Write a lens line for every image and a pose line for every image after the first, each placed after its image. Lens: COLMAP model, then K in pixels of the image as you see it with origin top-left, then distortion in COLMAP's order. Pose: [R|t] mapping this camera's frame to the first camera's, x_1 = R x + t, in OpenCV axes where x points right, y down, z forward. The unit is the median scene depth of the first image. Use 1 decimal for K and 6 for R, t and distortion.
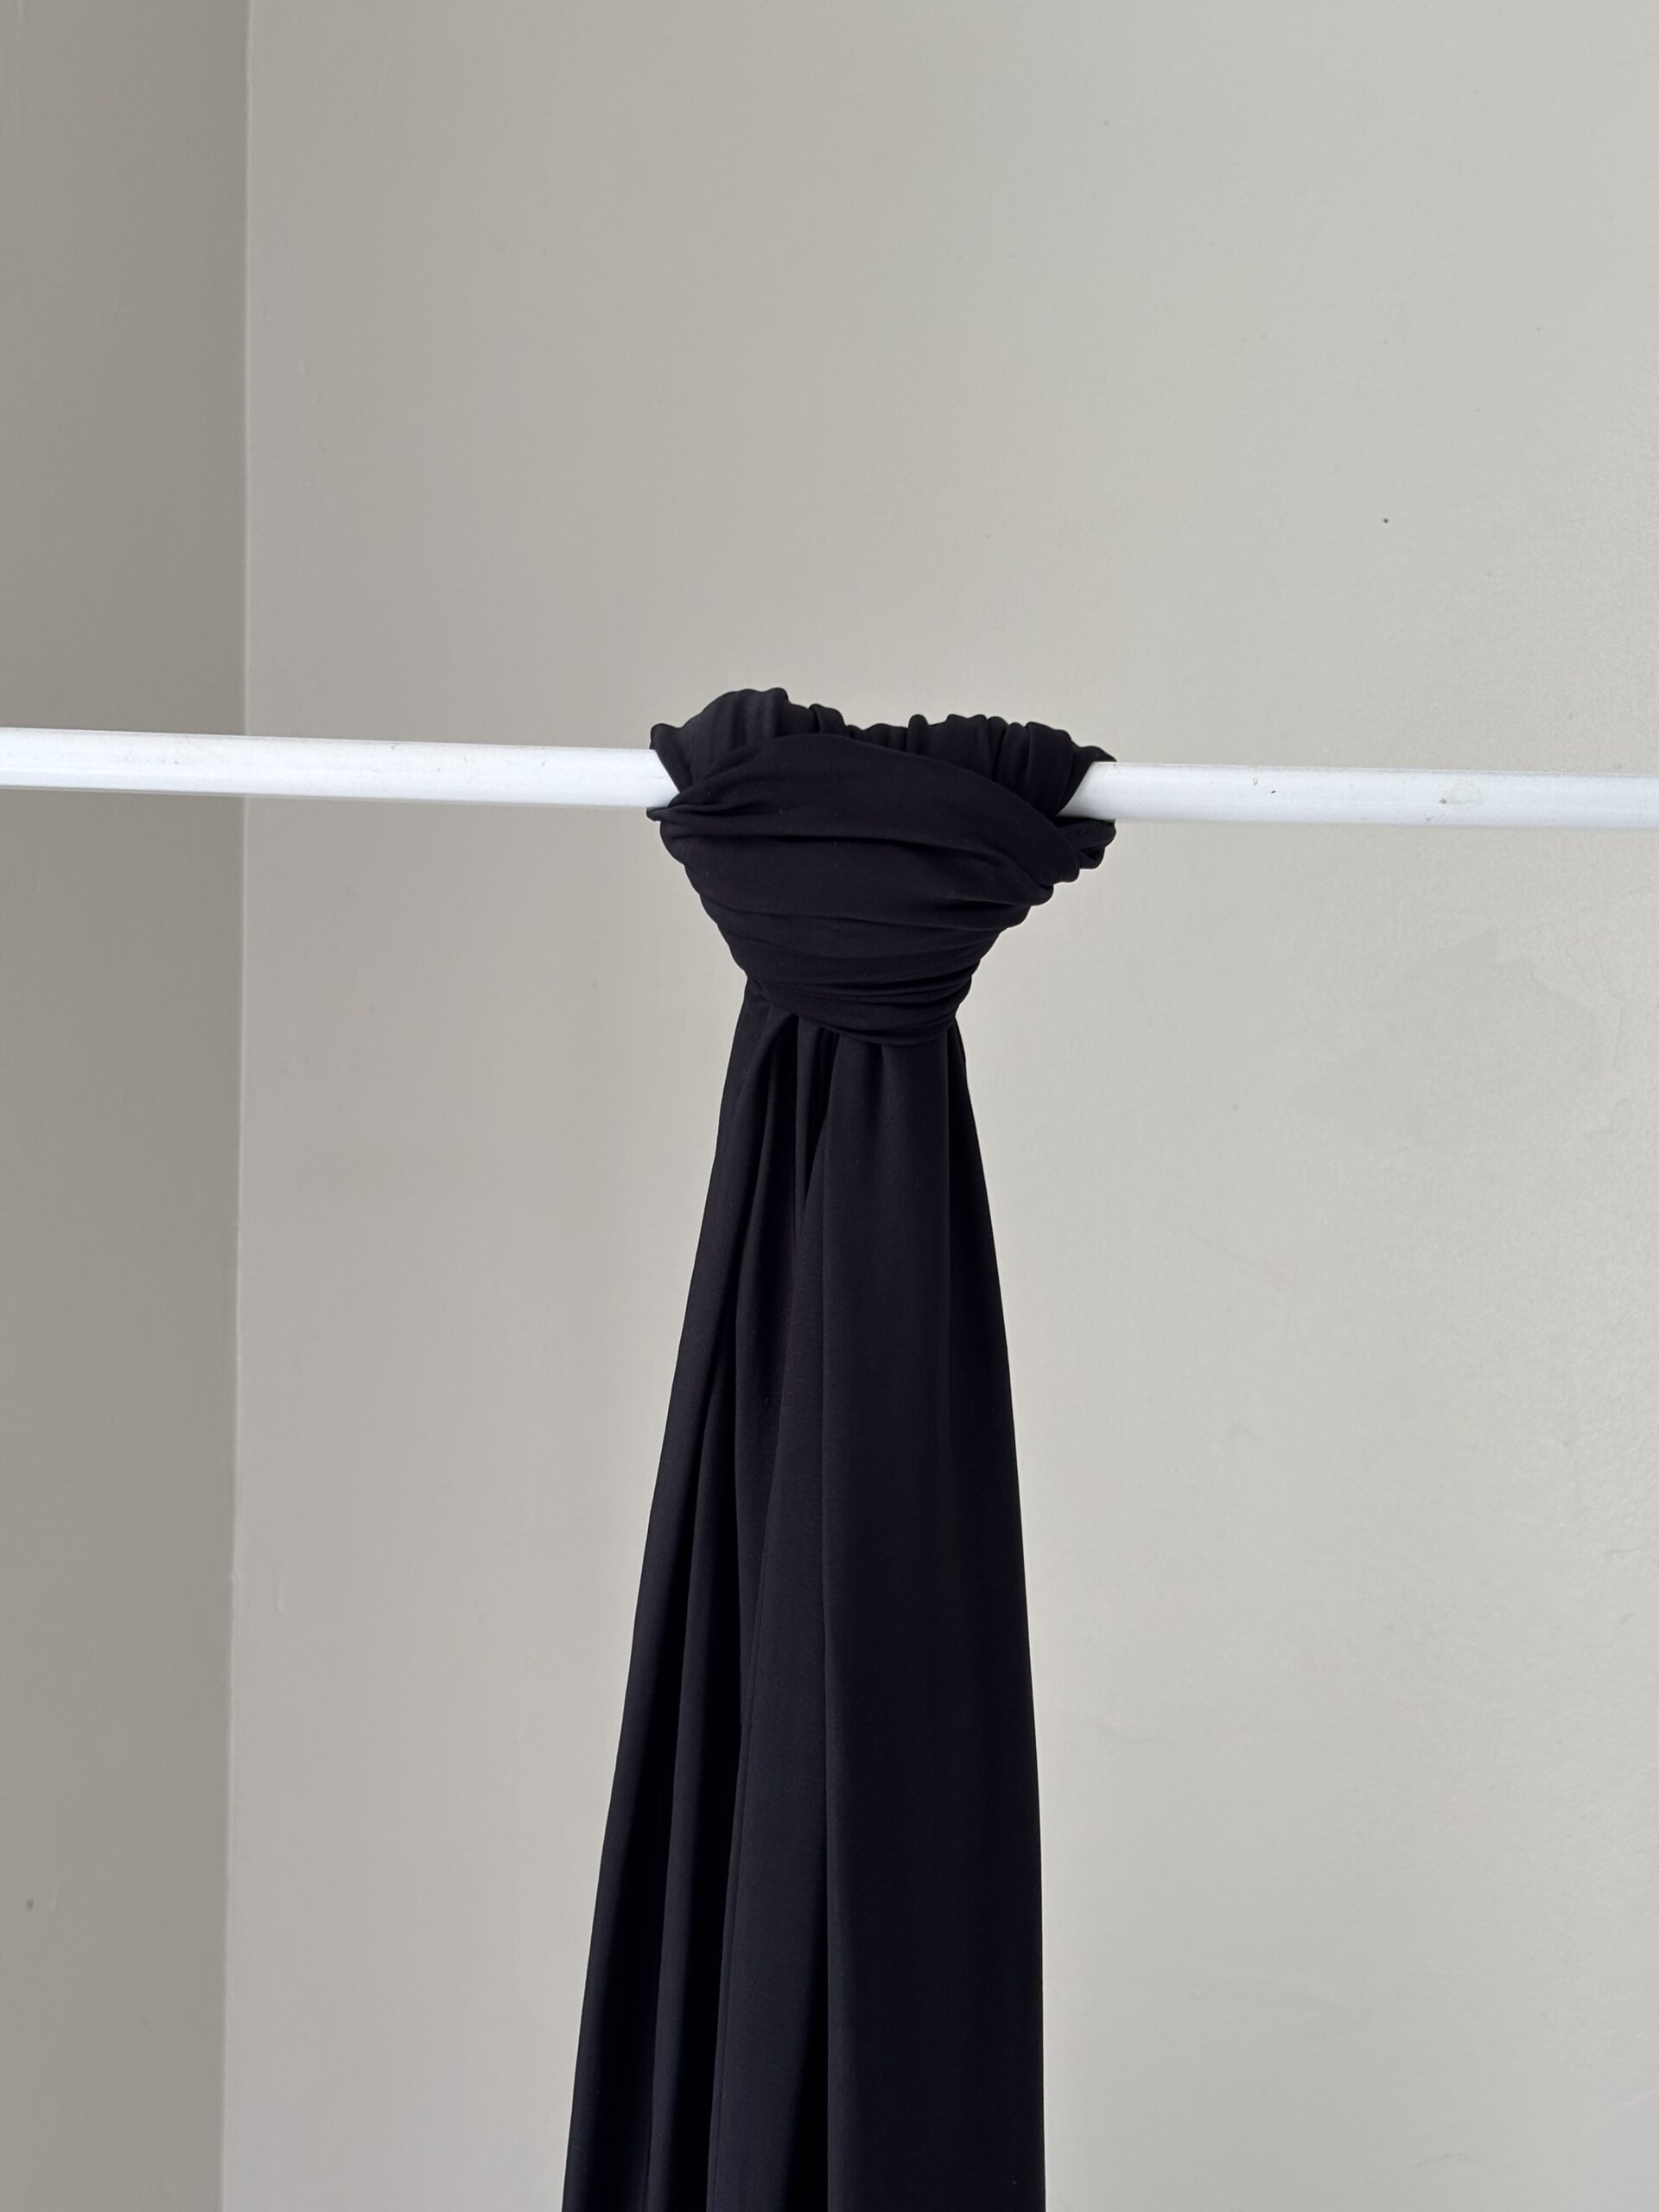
lens RADIAL K [[3377.0, 0, 838.3], [0, 3377.0, 1096.1], [0, 0, 1]] dist [0.091527, 0.000000]
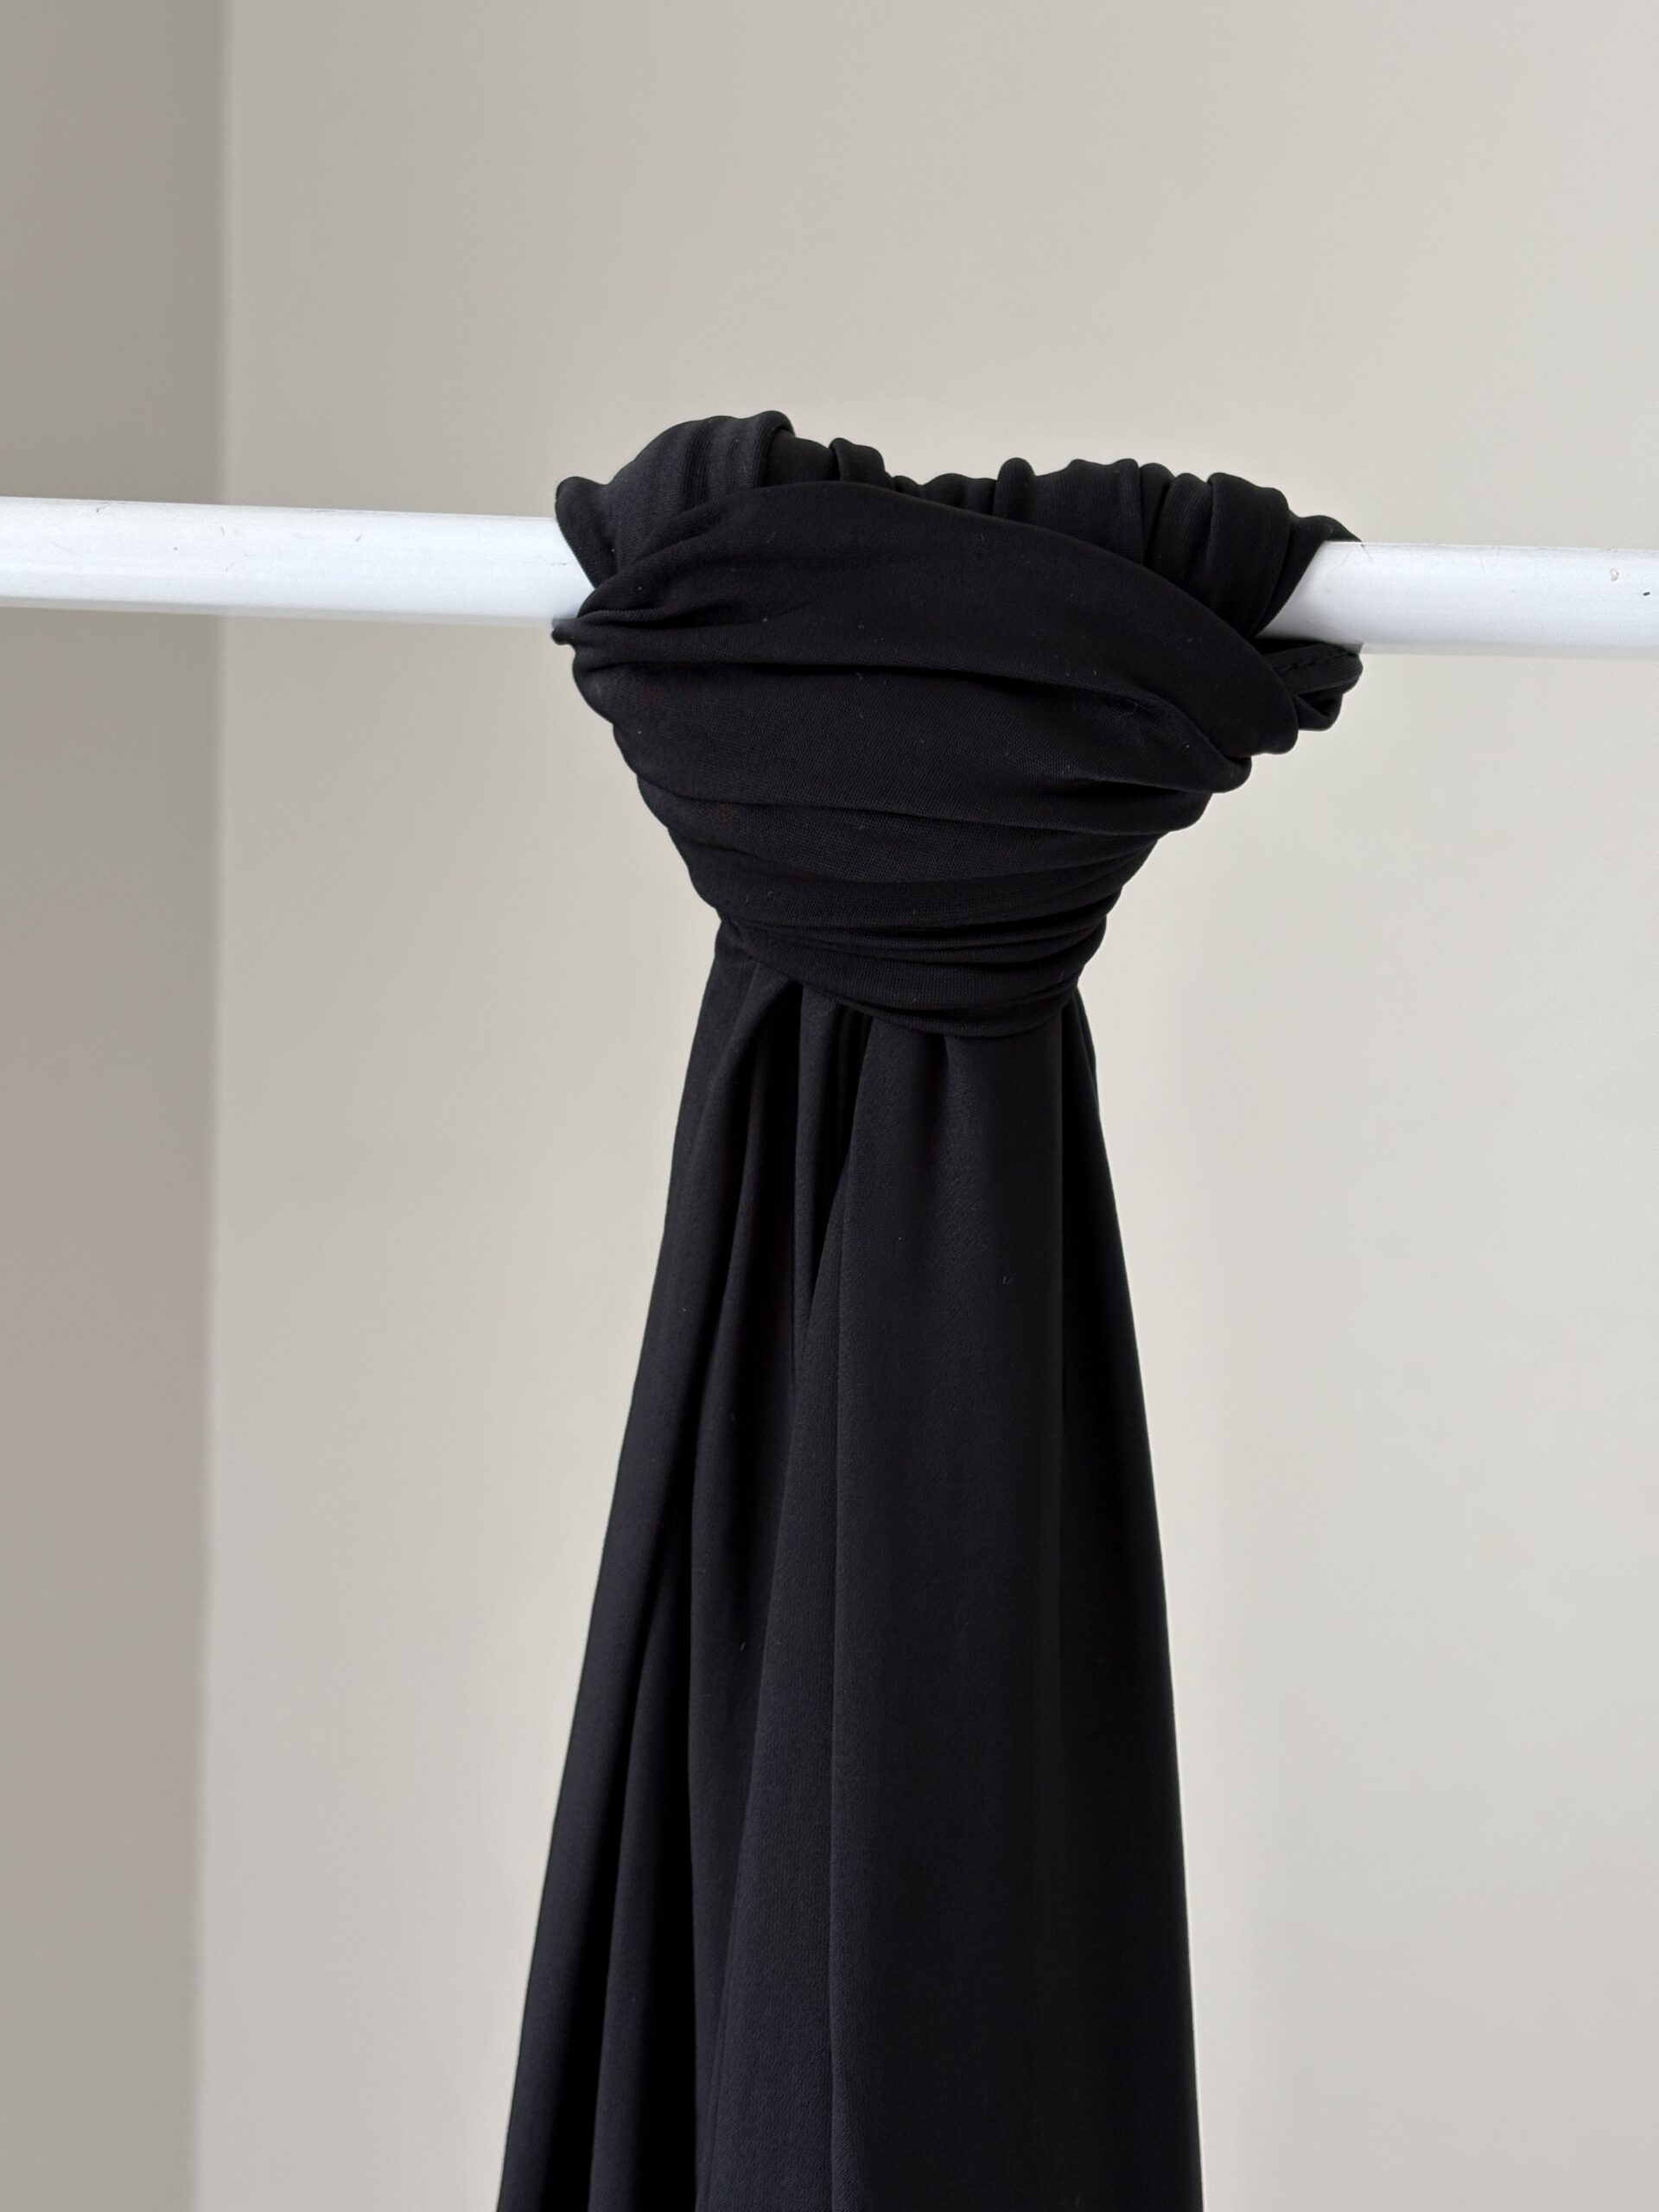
lens RADIAL K [[3360.1, 0, 825.2], [0, 3360.1, 1114.0], [0, 0, 1]] dist [0.085860, 0.000000]
pose [[0.998371, 0.010545, -0.056064, 0.024494], [-0.009587, 0.999804, 0.017328, -0.011492], [0.056236, -0.016763, 0.998277, 0.428405]]
